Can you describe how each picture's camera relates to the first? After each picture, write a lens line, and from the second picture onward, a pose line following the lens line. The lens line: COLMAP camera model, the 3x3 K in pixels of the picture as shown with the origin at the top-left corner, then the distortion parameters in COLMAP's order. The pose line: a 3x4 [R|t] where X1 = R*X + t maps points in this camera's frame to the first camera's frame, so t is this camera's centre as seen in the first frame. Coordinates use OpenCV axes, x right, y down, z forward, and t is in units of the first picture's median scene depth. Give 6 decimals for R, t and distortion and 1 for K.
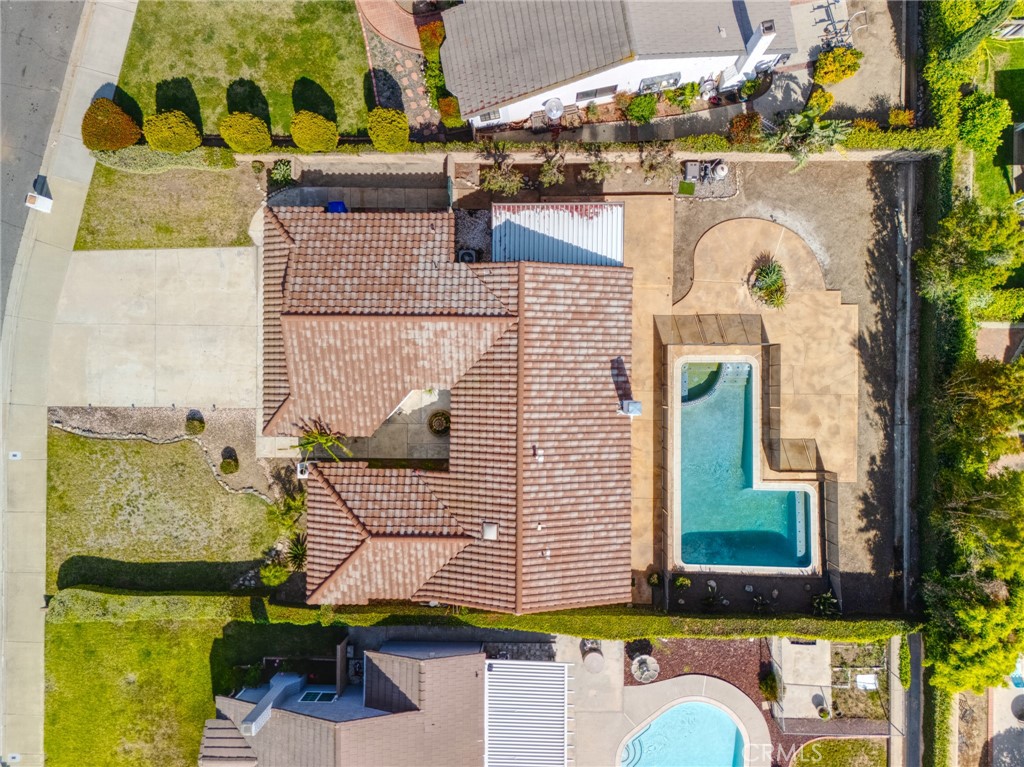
lens RADIAL K [[762.3, 0, 512.0], [0, 762.3, 383.5], [0, 0, 1]] dist [0.085110, -0.096410]
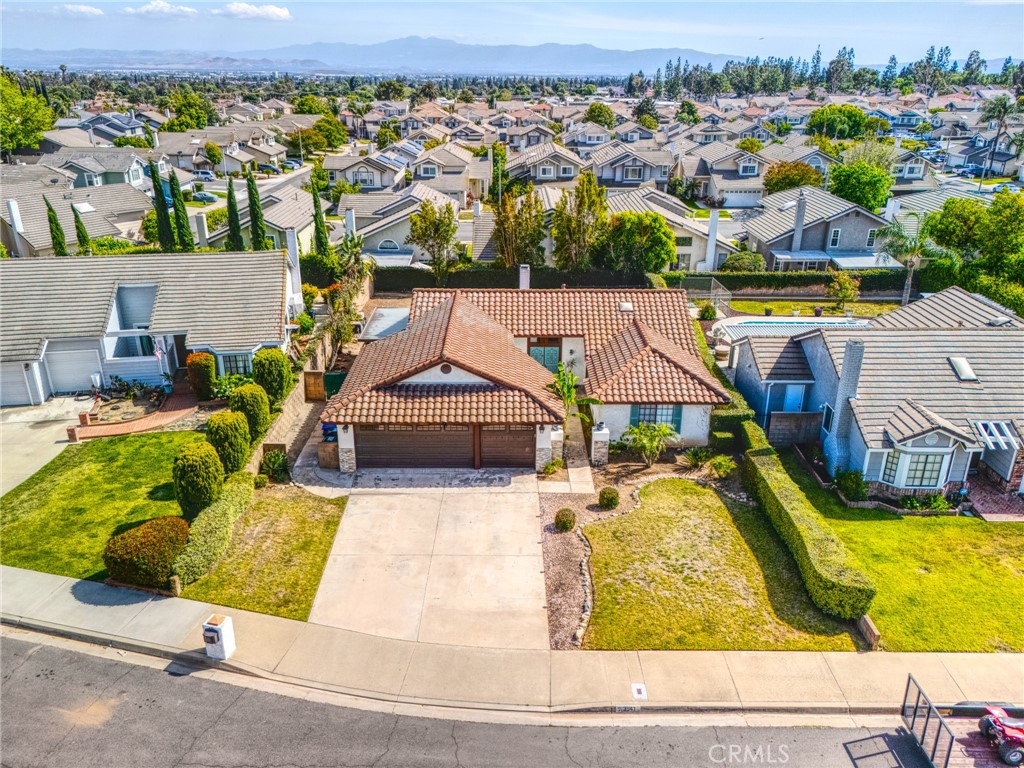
lens RADIAL K [[784.1, 0, 512.0], [0, 784.1, 384.0], [0, 0, 1]] dist [0.060130, -0.043732]
pose [[-0.010415, -0.341346, 0.939880, -1.163853], [0.999912, 0.004127, 0.012579, -0.010178], [-0.008173, 0.939929, 0.341273, 0.612154]]
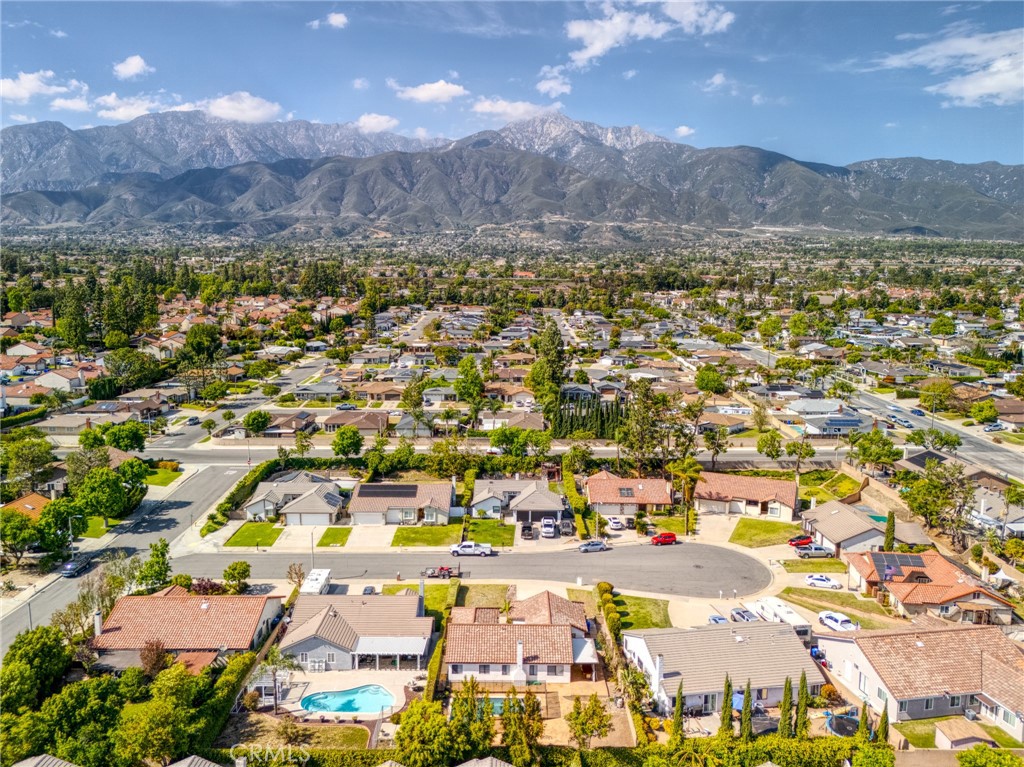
lens RADIAL K [[762.3, 0, 512.0], [0, 762.3, 383.5], [0, 0, 1]] dist [0.085110, -0.096410]
pose [[0.005901, 0.188851, -0.981988, 2.421109], [-0.999965, -0.004786, -0.006929, 0.077313], [-0.006008, 0.981994, 0.188816, -0.415716]]
